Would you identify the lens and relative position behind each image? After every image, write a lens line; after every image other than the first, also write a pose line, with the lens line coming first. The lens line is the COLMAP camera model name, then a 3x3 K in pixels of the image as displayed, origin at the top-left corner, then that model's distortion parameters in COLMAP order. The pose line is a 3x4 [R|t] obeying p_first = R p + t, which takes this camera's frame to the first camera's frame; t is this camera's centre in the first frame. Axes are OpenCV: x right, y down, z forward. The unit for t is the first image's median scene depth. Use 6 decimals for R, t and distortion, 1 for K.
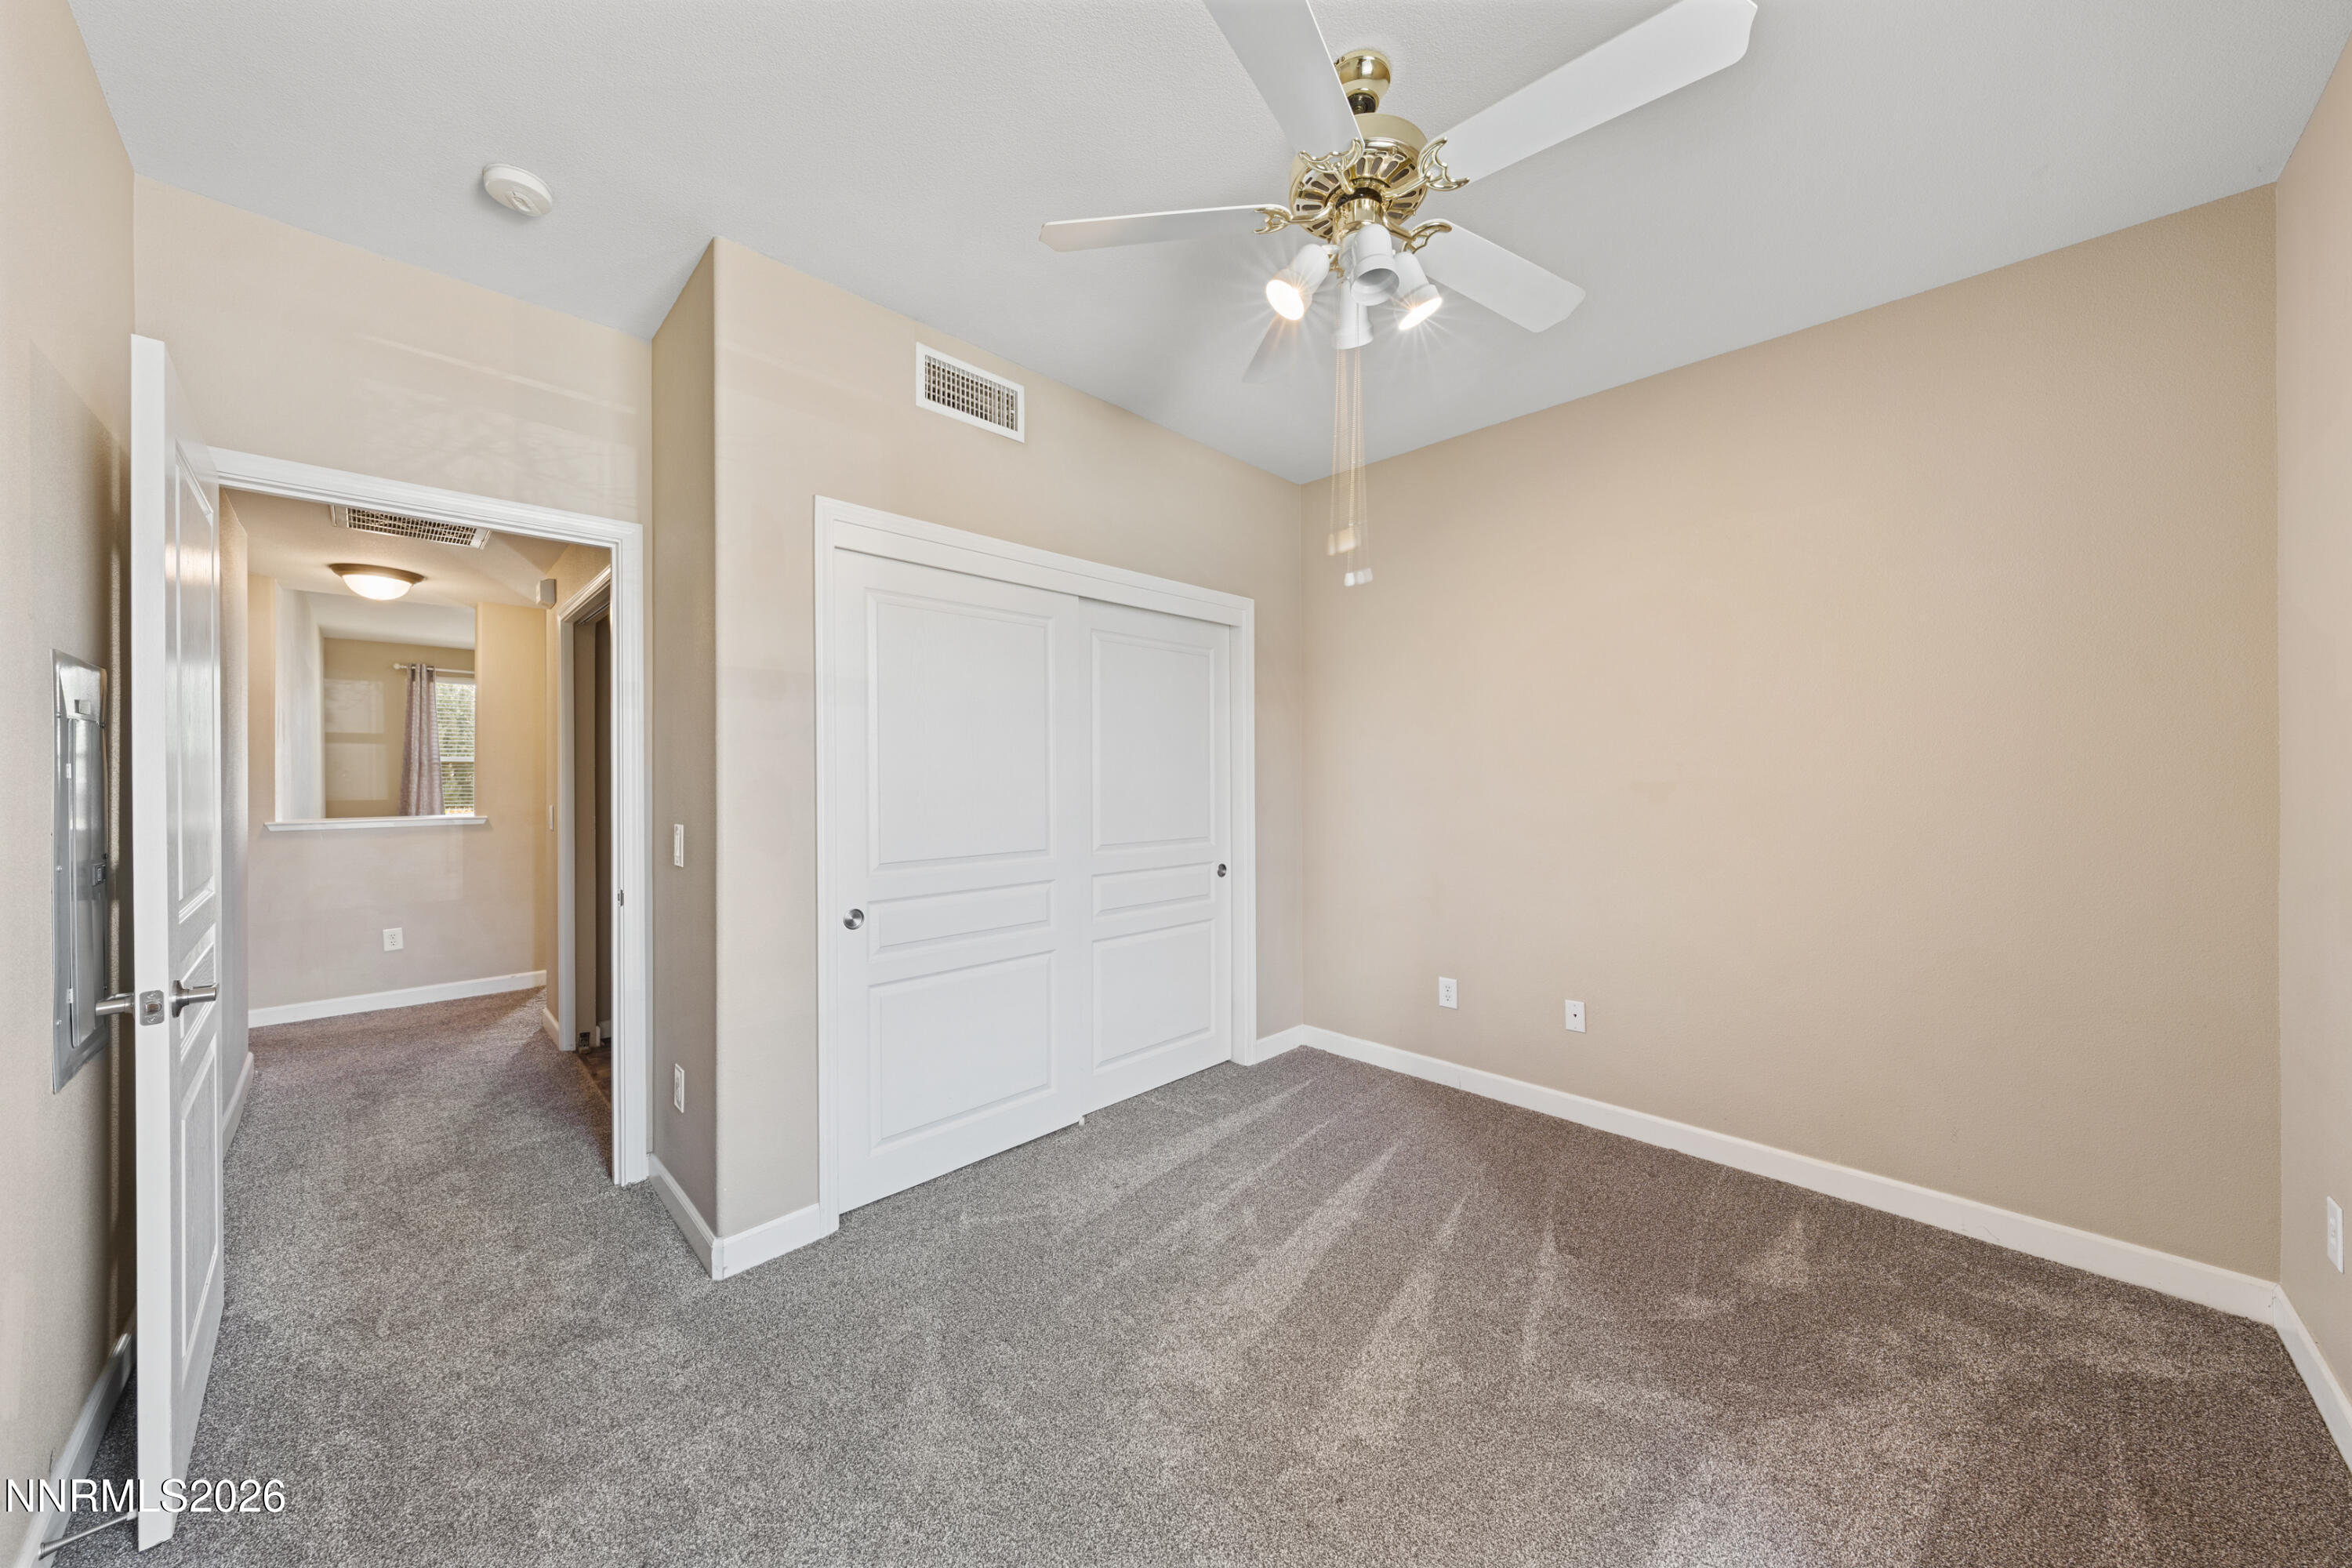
lens RADIAL K [[806.3, 0, 1173.4], [0, 806.3, 773.3], [0, 0, 1]] dist [0.001025, 0.000026]
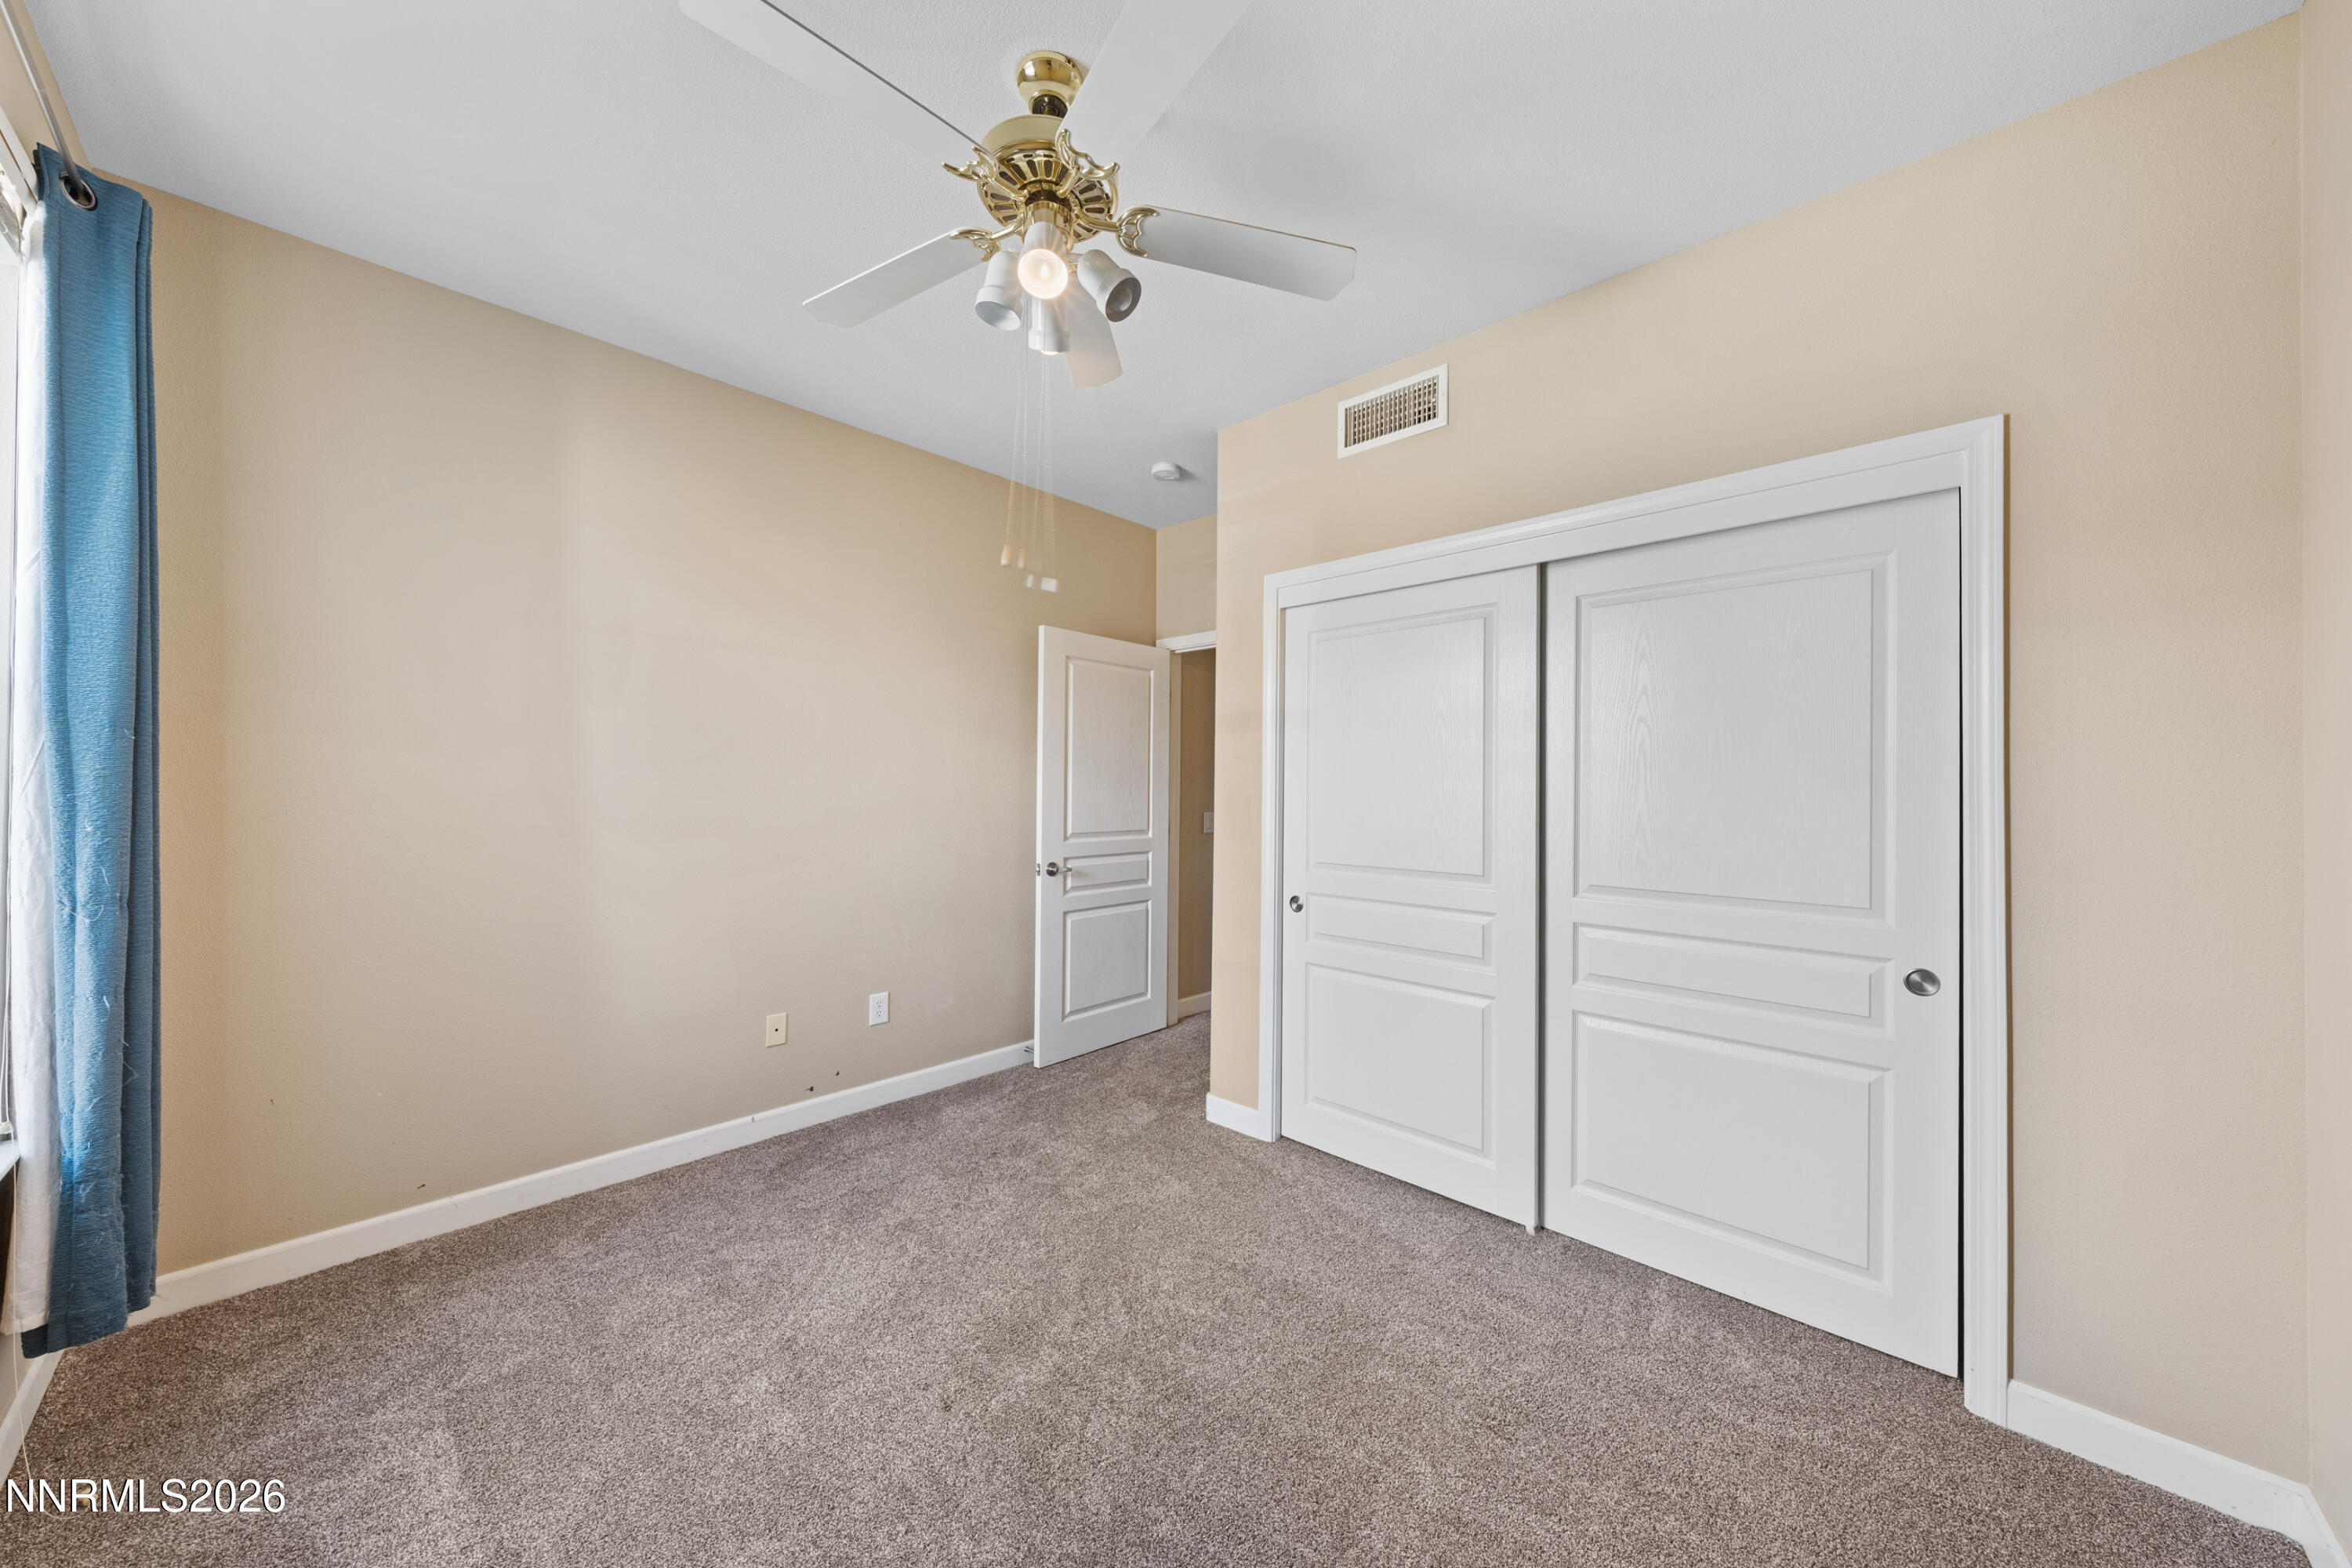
lens RADIAL K [[806.3, 0, 1173.4], [0, 806.3, 773.3], [0, 0, 1]] dist [0.001025, 0.000026]
pose [[0.032319, -0.007166, -0.999452, 0.788939], [-0.000576, 0.999974, -0.007189, -0.009804], [0.999477, 0.000808, 0.032314, 0.731006]]
